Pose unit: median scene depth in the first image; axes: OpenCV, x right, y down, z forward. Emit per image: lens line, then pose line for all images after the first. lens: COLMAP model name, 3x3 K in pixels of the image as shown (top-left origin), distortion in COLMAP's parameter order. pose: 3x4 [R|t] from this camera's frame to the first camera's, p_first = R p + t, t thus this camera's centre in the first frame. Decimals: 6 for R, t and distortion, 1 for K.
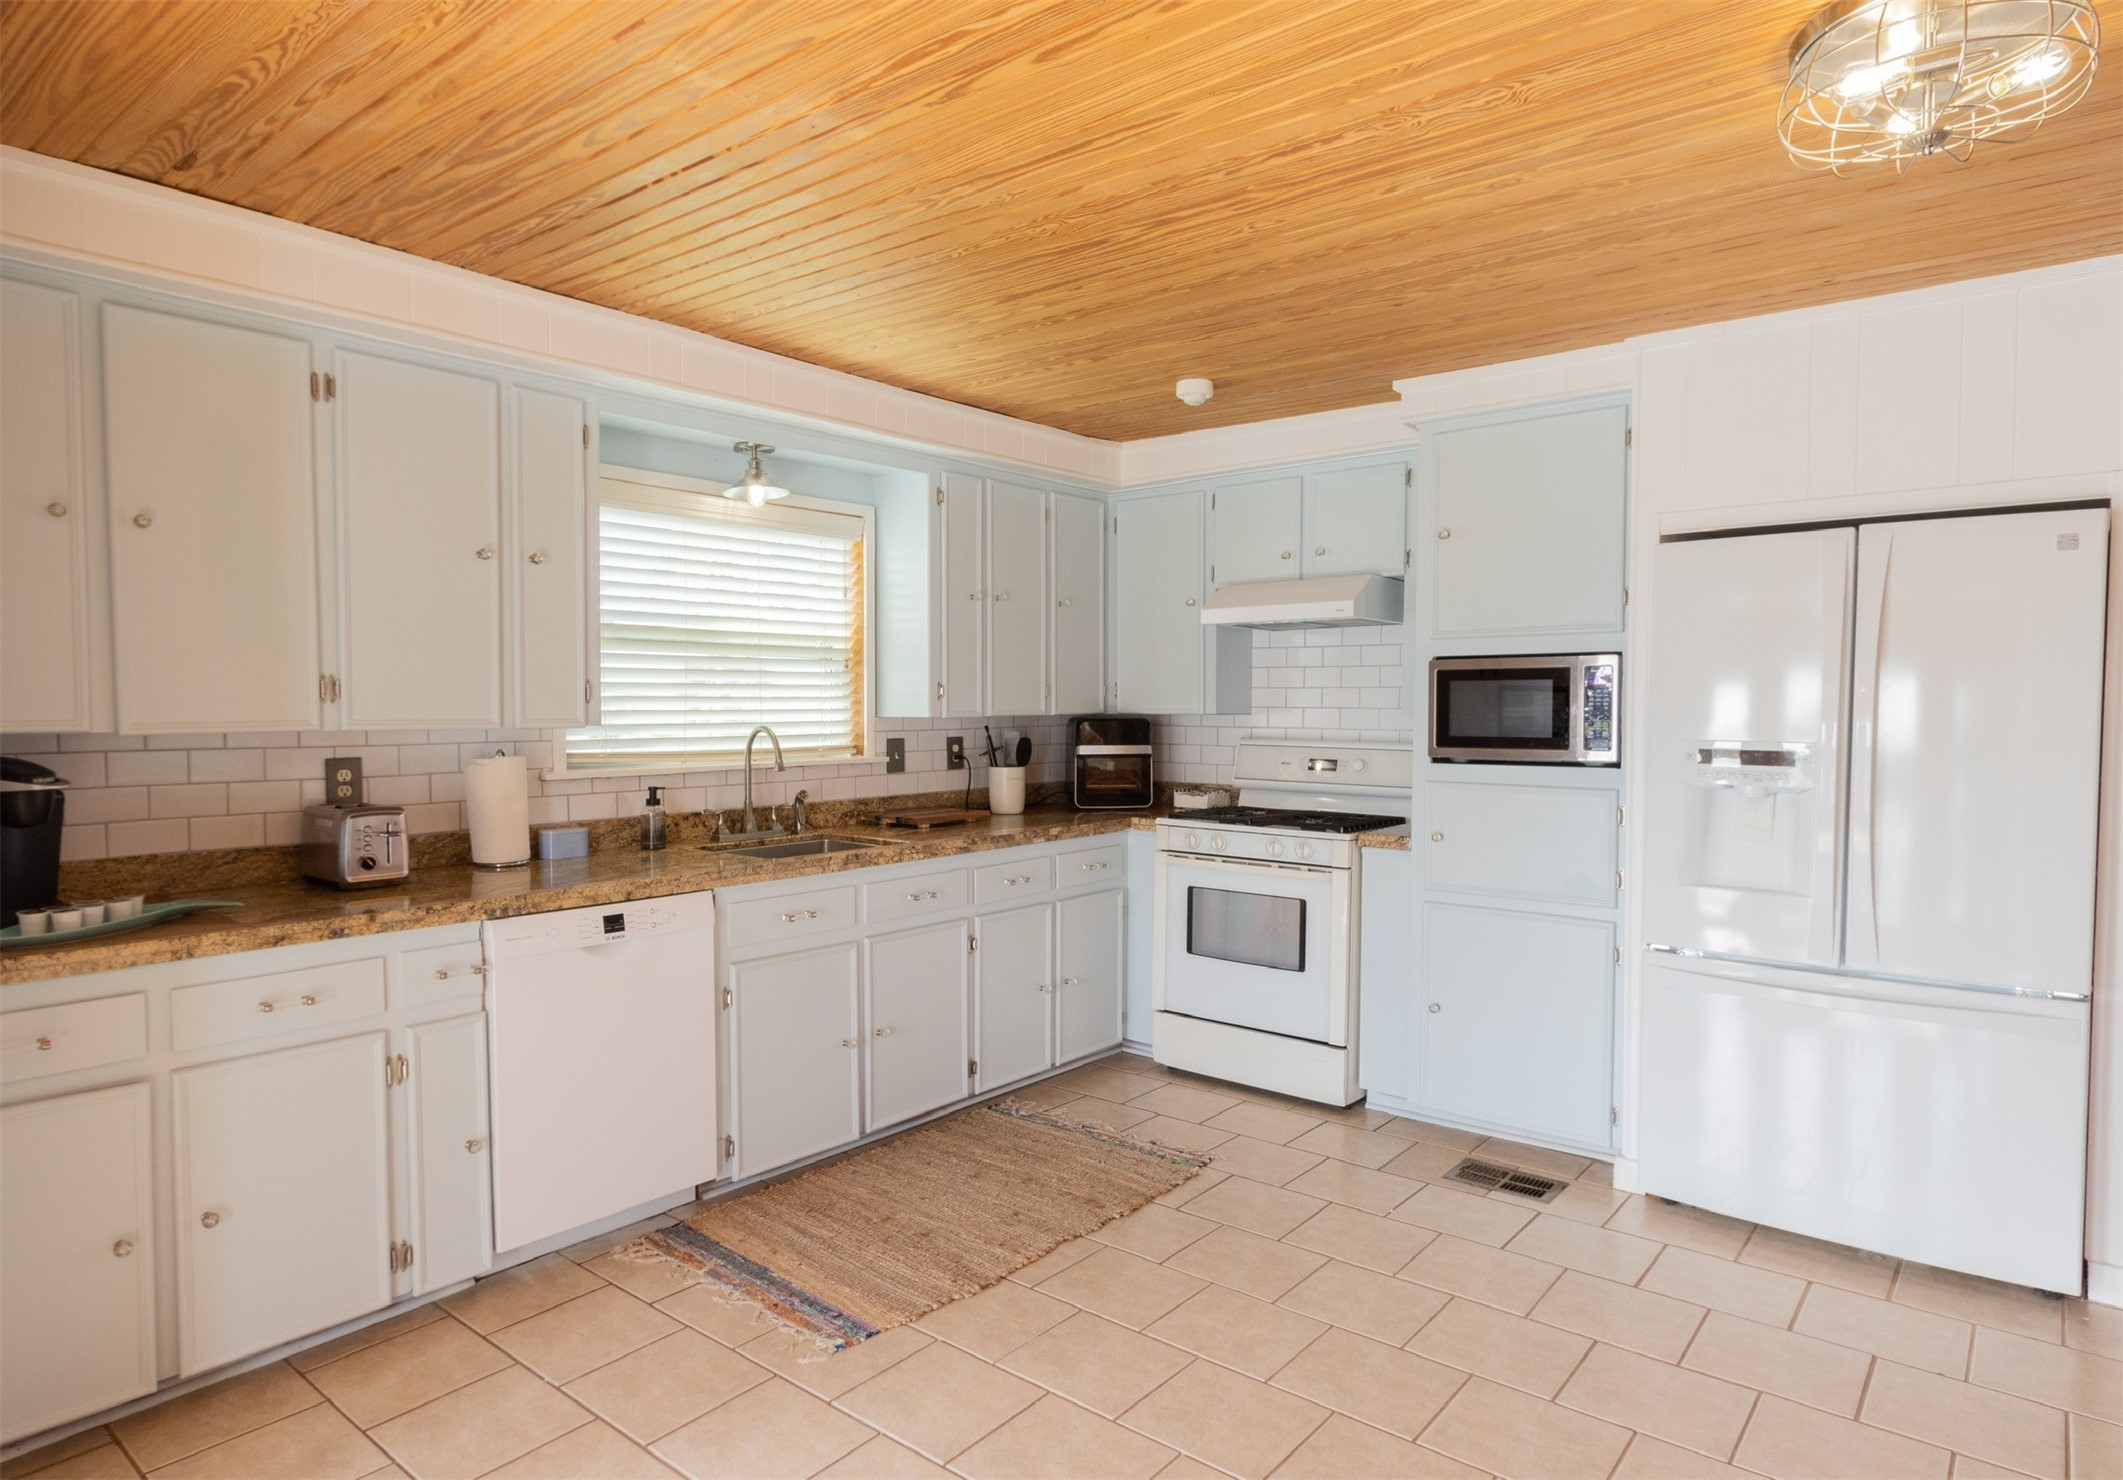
lens RADIAL K [[1227.1, 0, 1064.4], [0, 1227.1, 739.9], [0, 0, 1]] dist [0.001616, 0.000026]
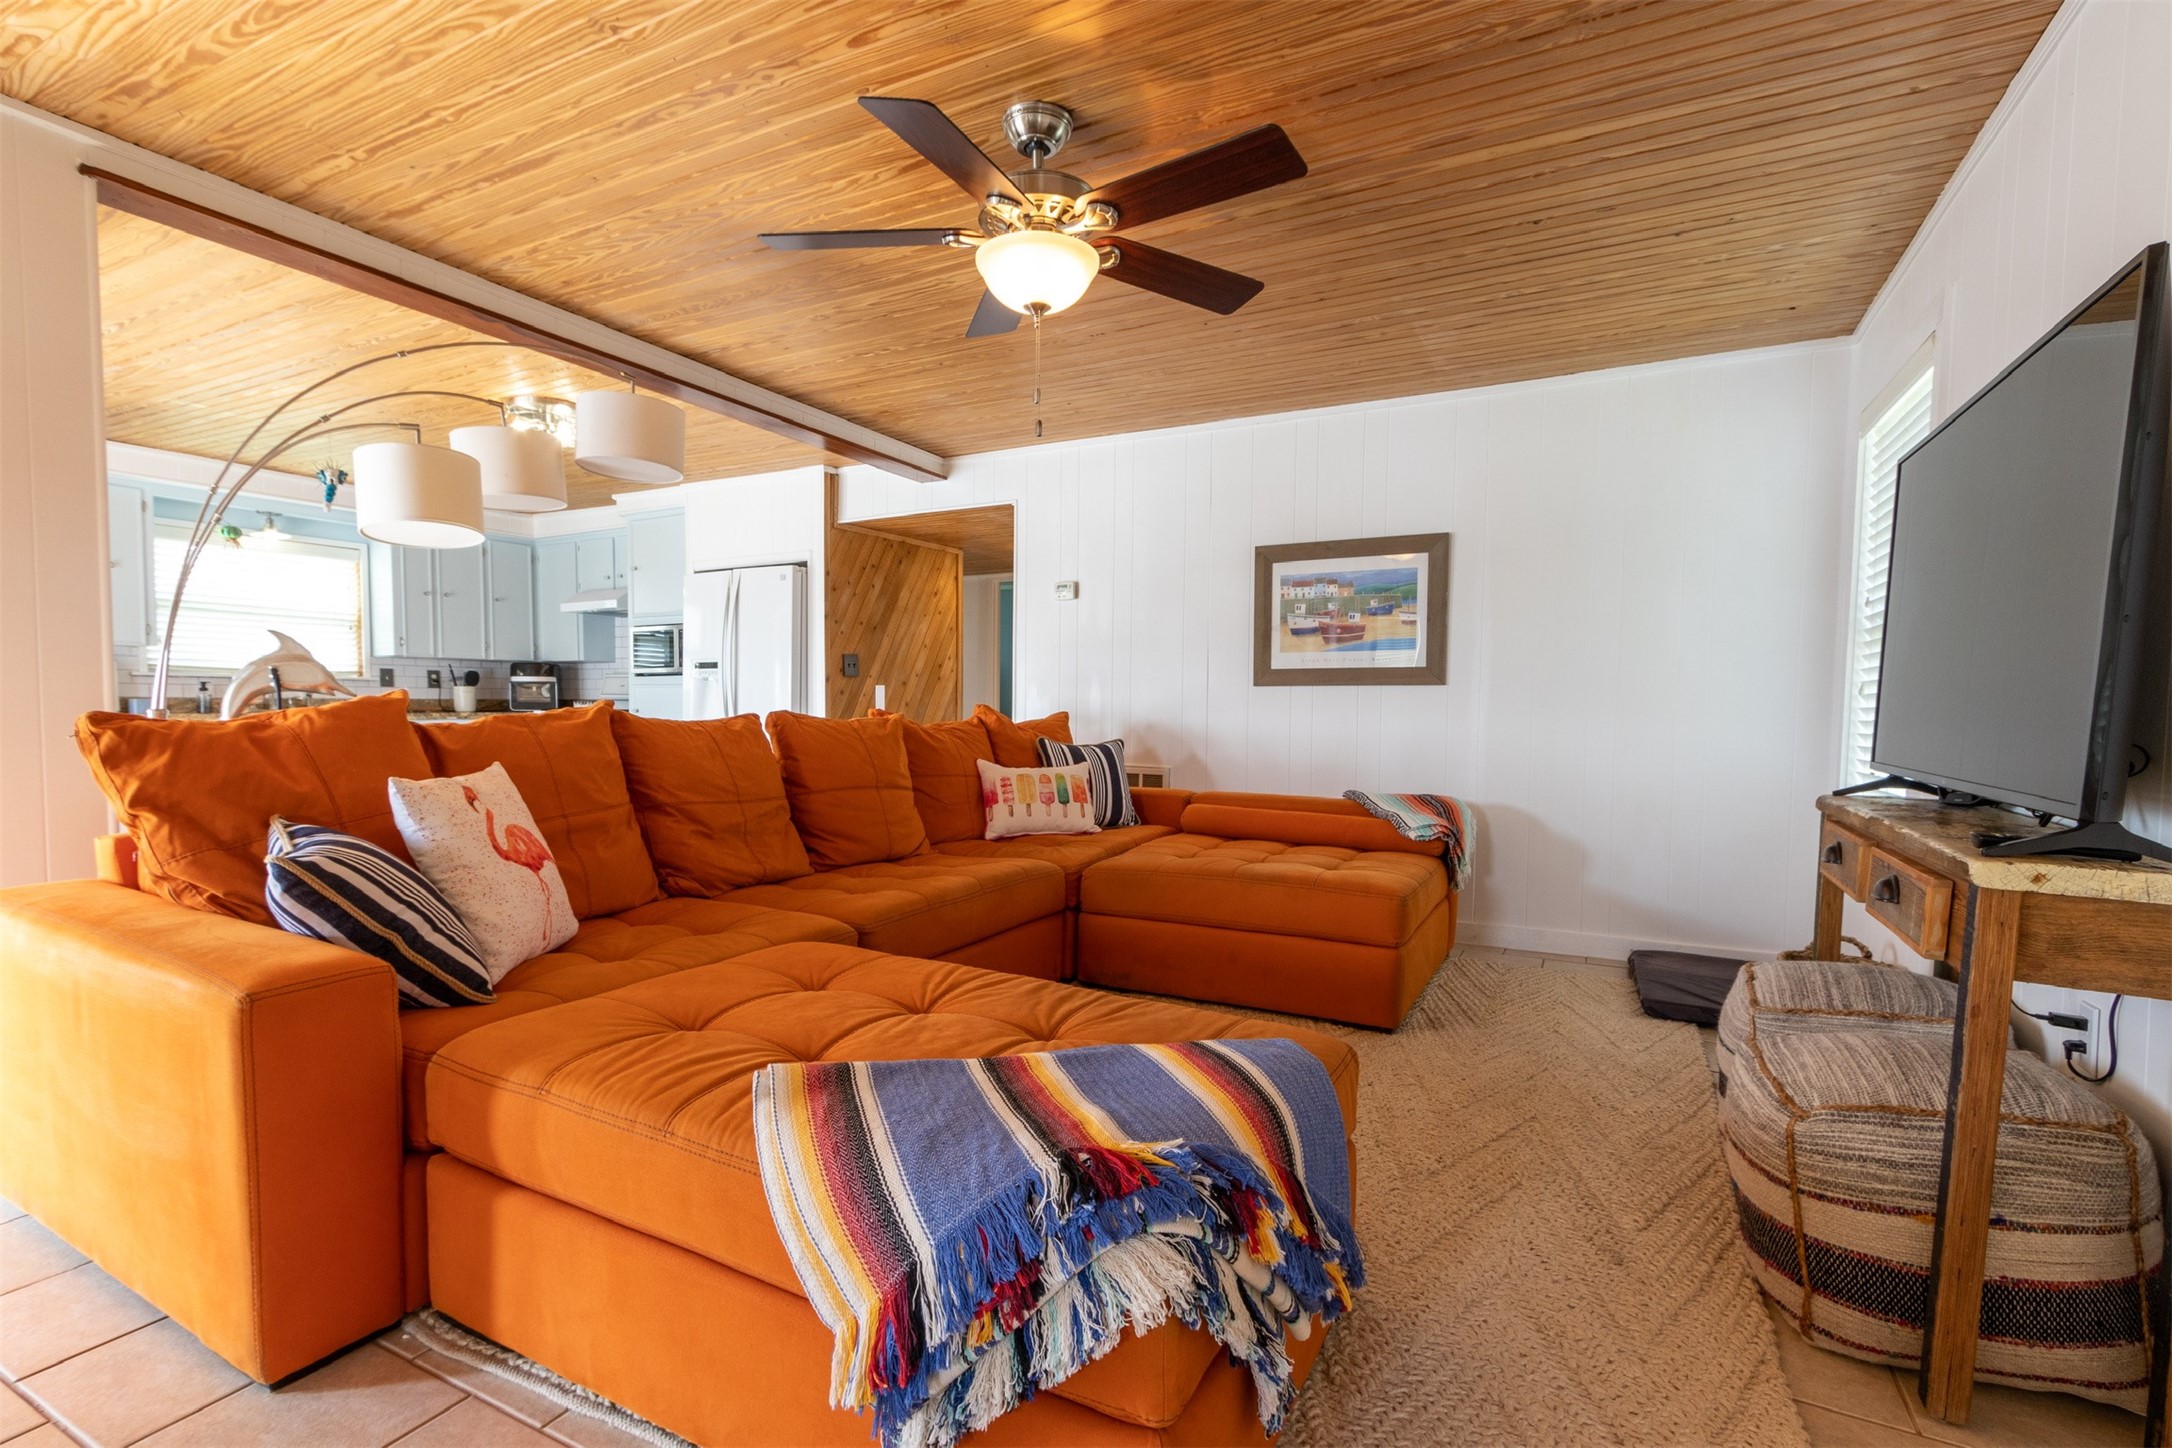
lens RADIAL K [[1003.9, 0, 1083.7], [0, 1003.9, 719.7], [0, 0, 1]] dist [0.000960, 0.000339]
pose [[0.980134, 0.005286, 0.198268, 0.590278], [-0.001342, 0.999799, -0.020023, 0.104704], [-0.198334, 0.019359, 0.979943, -0.692957]]
